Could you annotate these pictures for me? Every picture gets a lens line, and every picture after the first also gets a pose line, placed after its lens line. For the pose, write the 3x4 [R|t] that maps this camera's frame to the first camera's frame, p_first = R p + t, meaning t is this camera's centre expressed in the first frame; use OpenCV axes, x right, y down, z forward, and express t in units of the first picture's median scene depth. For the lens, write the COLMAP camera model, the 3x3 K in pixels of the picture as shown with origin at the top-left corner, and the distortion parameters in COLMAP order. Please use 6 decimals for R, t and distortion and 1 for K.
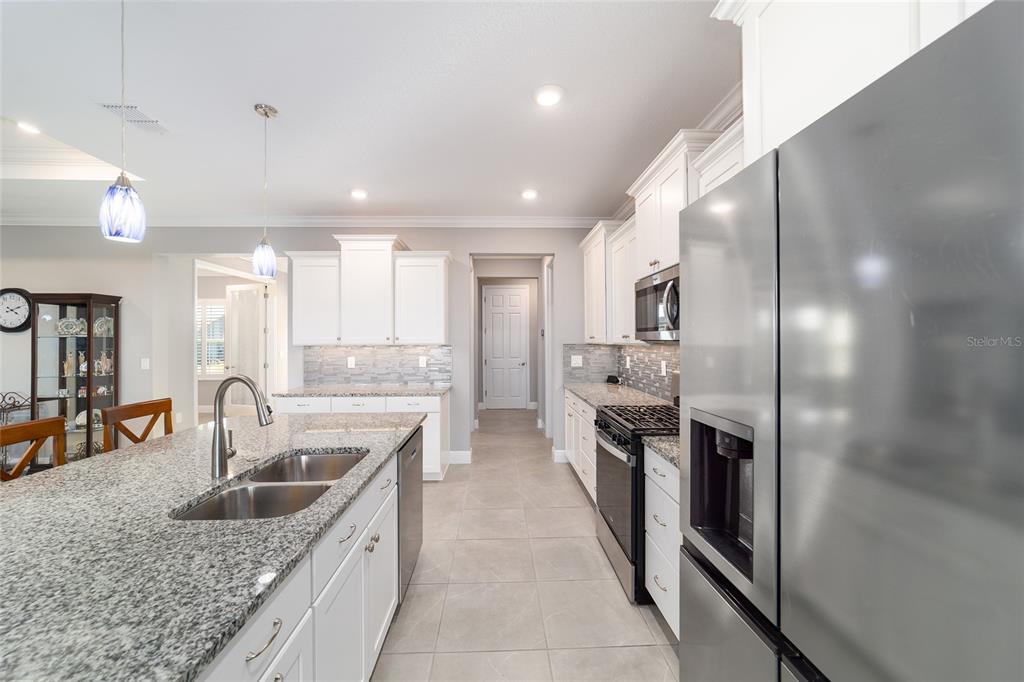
lens RADIAL K [[398.7, 0, 508.4], [0, 398.7, 339.2], [0, 0, 1]] dist [0.000279, 0.000260]
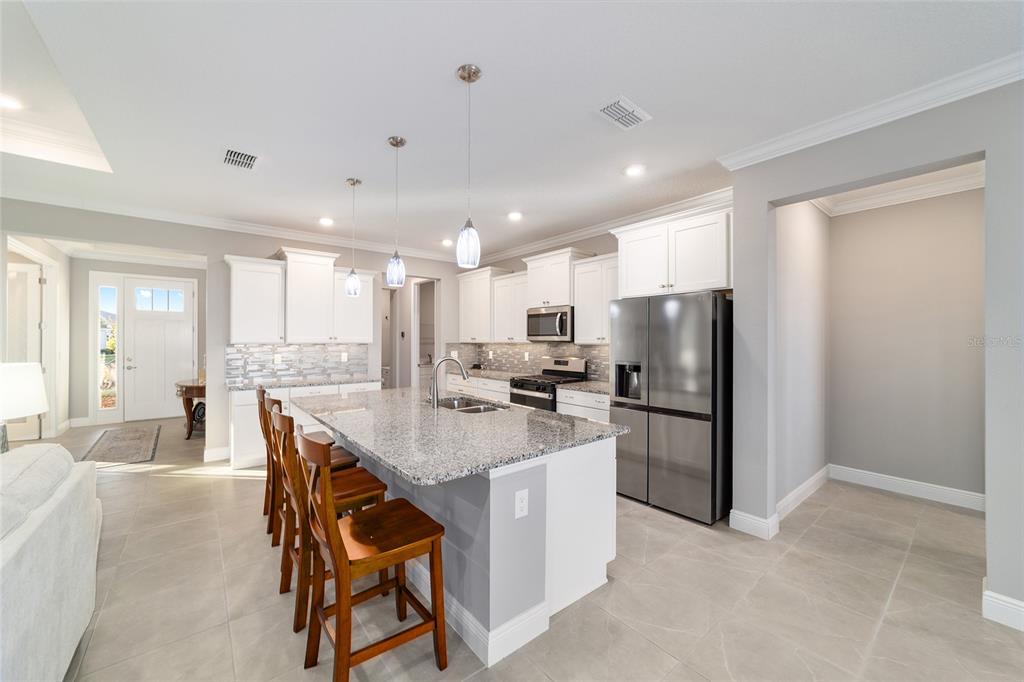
lens RADIAL K [[398.7, 0, 508.4], [0, 398.7, 339.2], [0, 0, 1]] dist [0.000279, 0.000260]
pose [[0.804309, 0.008050, 0.594157, -0.552461], [-0.007299, 0.999967, -0.003668, 0.002370], [-0.594167, -0.001387, 0.804341, -0.285091]]
